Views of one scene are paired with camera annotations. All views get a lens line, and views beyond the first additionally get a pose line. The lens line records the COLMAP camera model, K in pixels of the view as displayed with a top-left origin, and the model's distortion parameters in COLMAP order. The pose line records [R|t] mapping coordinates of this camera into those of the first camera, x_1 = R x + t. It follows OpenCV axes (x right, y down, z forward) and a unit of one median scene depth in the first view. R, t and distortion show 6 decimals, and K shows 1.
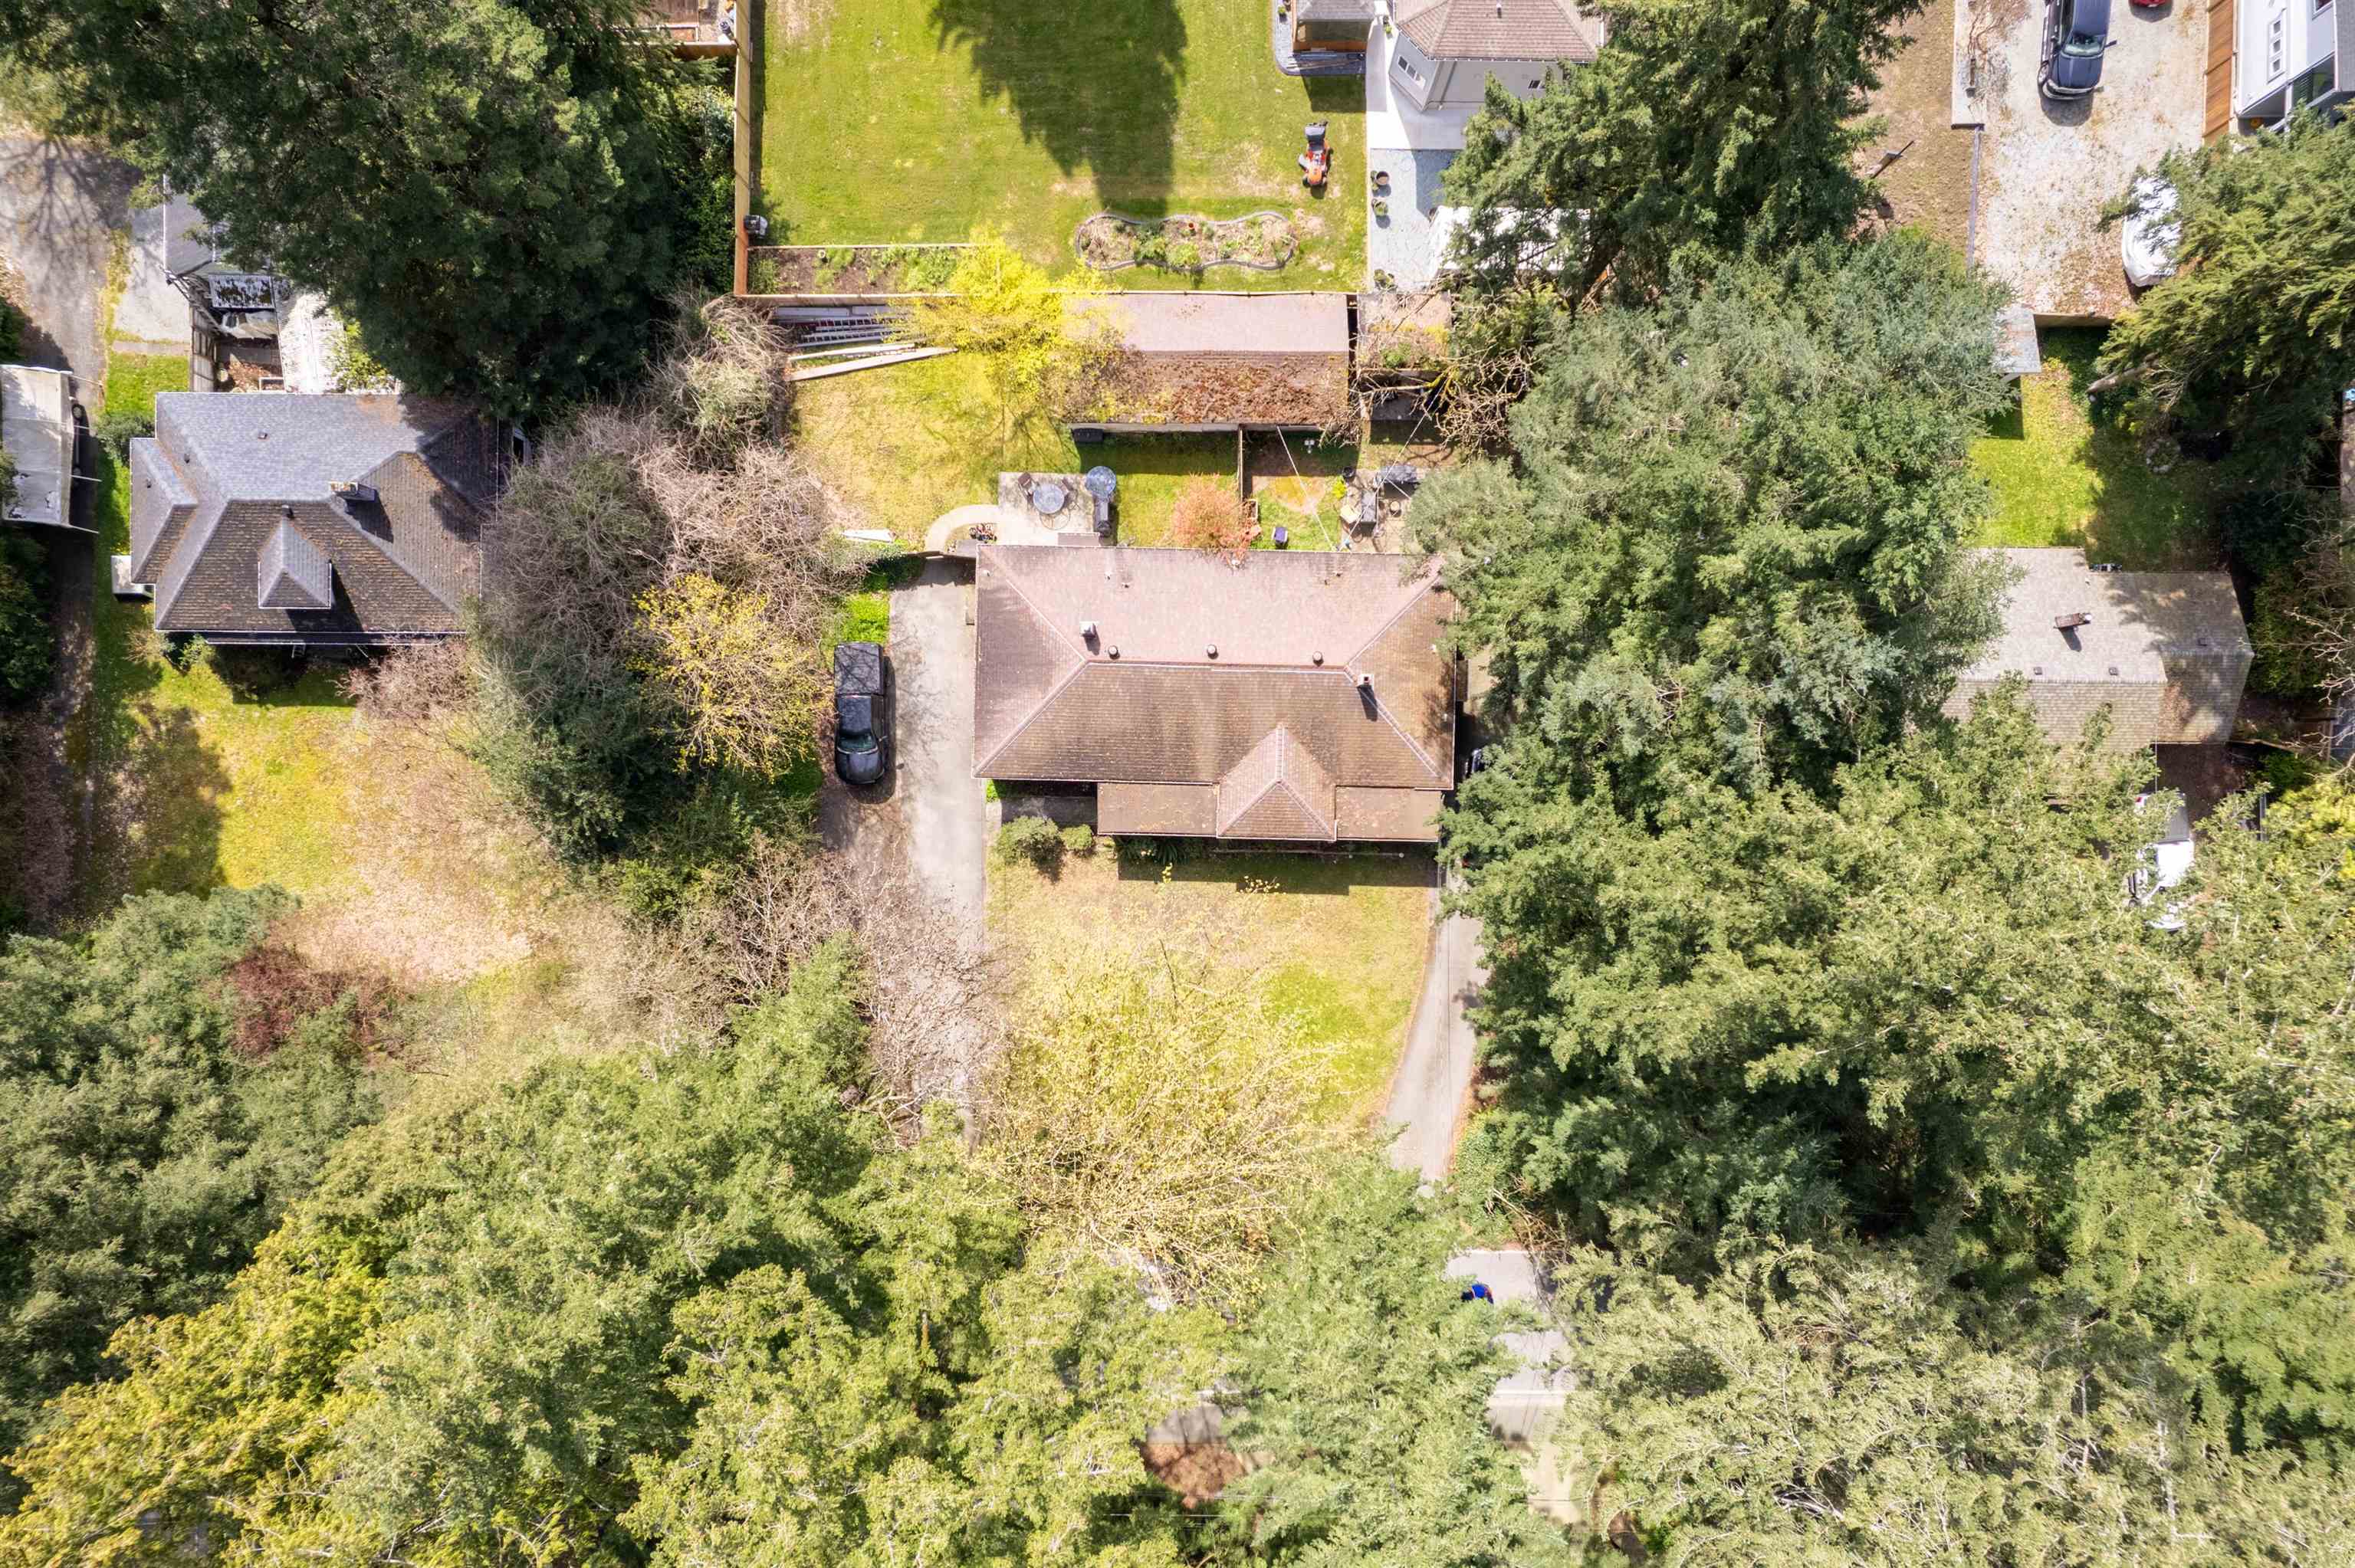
lens RADIAL K [[1518.9, 0, 1180.6], [0, 1518.9, 789.6], [0, 0, 1]] dist [-0.055589, 0.038041]
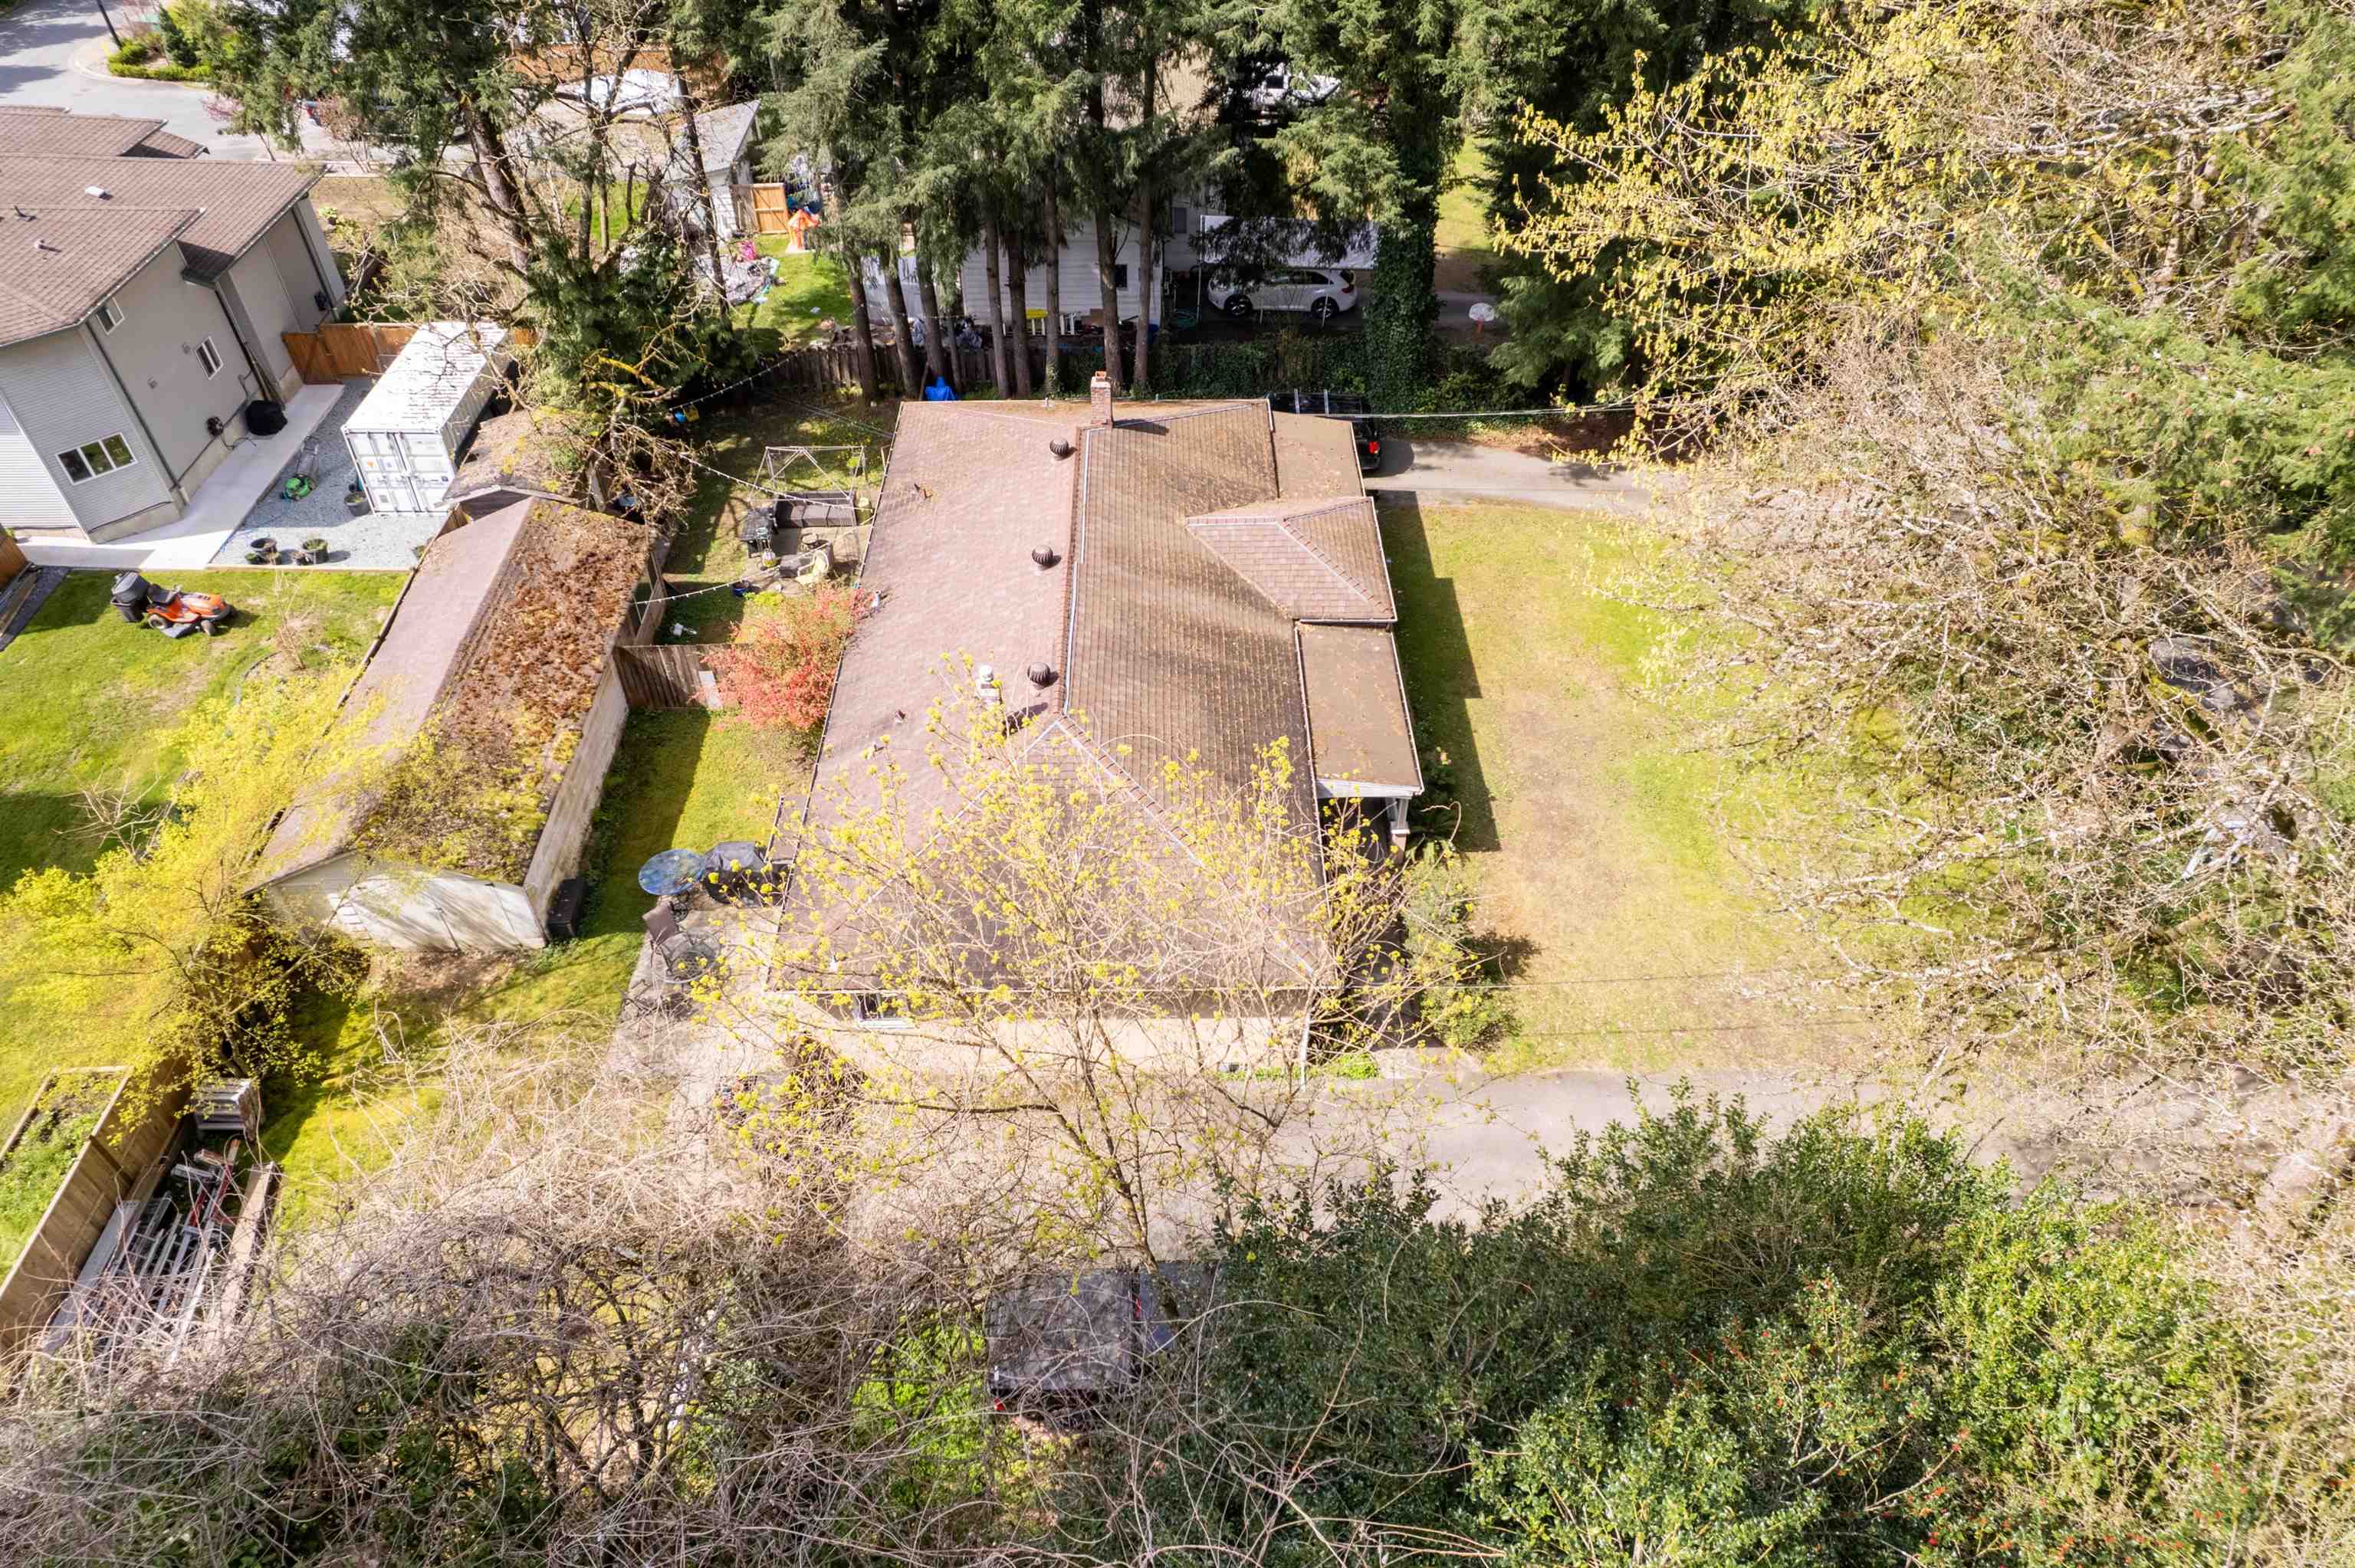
lens RADIAL K [[1518.9, 0, 1165.5], [0, 1518.9, 774.4], [0, 0, 1]] dist [-0.055589, 0.038041]
pose [[-0.032503, -0.663710, 0.747284, -0.400343], [0.999471, -0.020874, 0.024933, -0.062328], [-0.000949, 0.747699, 0.664037, 0.687611]]
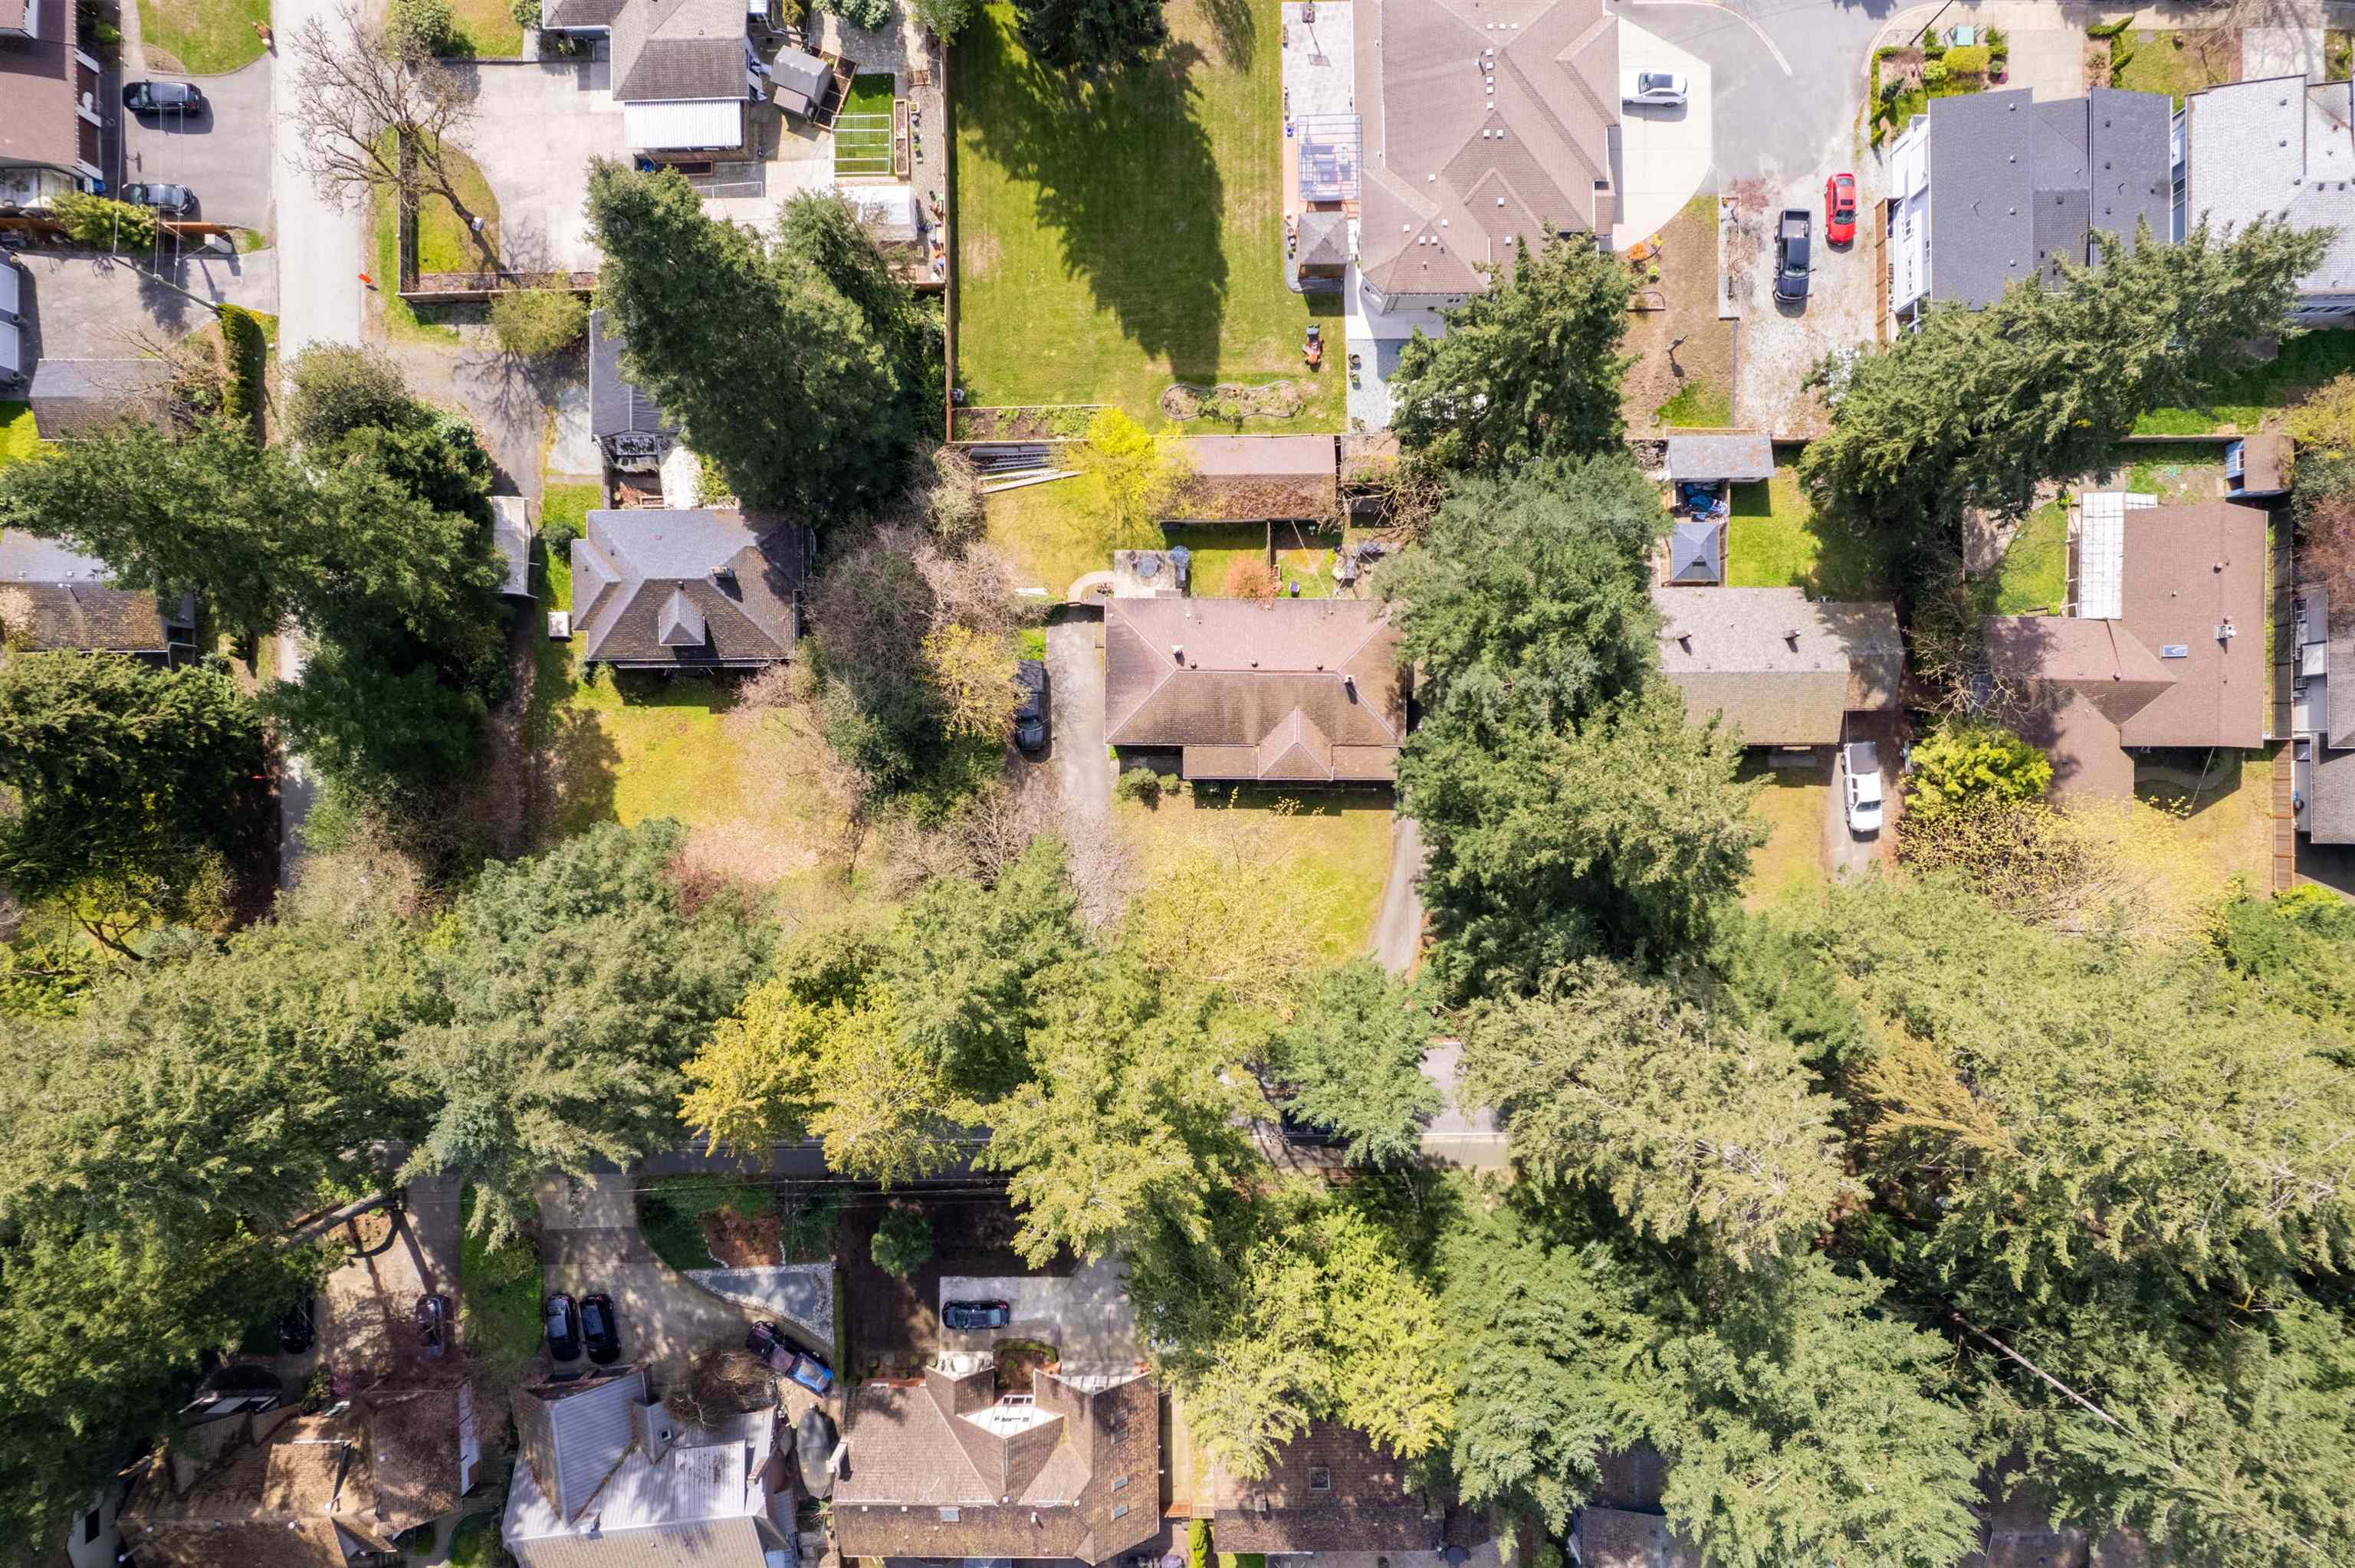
lens RADIAL K [[1518.9, 0, 1173.4], [0, 1518.9, 792.4], [0, 0, 1]] dist [-0.055589, 0.038041]
pose [[0.999853, -0.016289, -0.005336, -0.056862], [0.016308, 0.999861, 0.003445, 0.038465], [0.005279, -0.003532, 0.999980, -0.597026]]
